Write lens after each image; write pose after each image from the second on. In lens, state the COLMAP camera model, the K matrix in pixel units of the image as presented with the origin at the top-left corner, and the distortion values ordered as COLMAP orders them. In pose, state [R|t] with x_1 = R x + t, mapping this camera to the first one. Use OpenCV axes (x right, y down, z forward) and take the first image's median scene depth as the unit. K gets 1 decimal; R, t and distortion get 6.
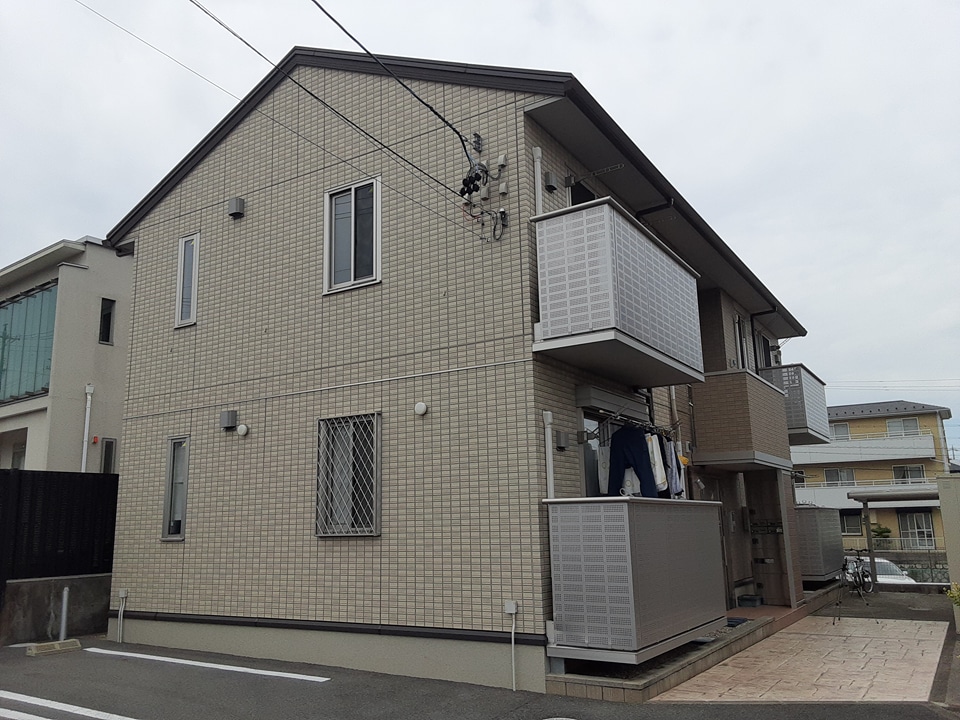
lens RADIAL K [[779.3, 0, 476.9], [0, 779.3, 362.0], [0, 0, 1]] dist [0.120680, -0.183232]
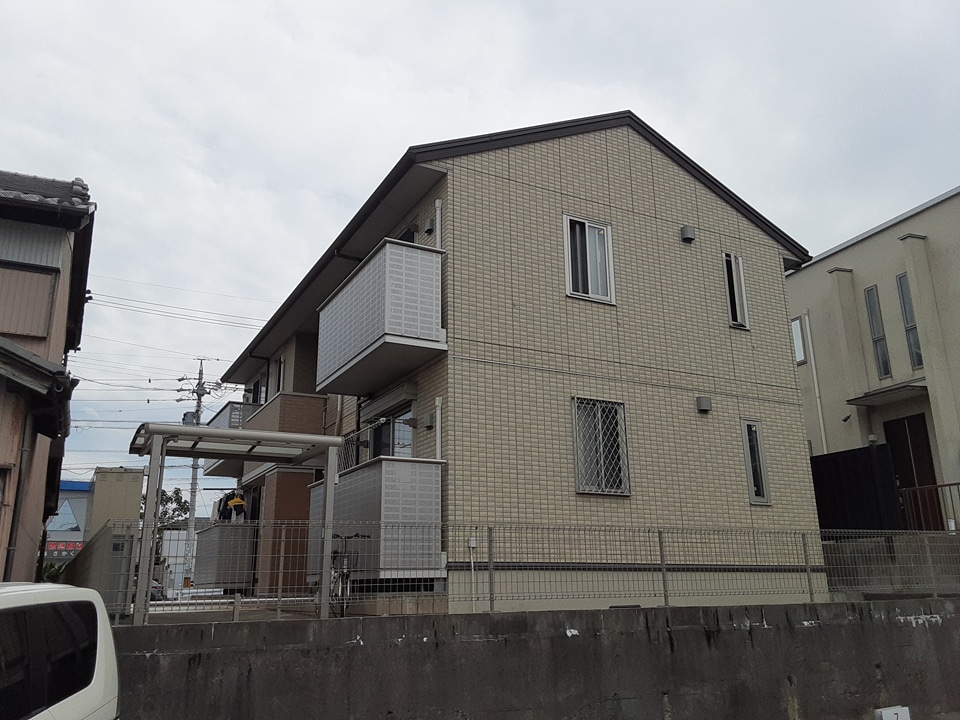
lens RADIAL K [[779.3, 0, 476.9], [0, 779.3, 362.0], [0, 0, 1]] dist [0.120680, -0.183232]
pose [[0.490145, 0.245610, 0.836322, -1.344620], [-0.182451, 0.967134, -0.177097, 0.271800], [-0.852332, -0.065784, 0.518848, 0.530343]]
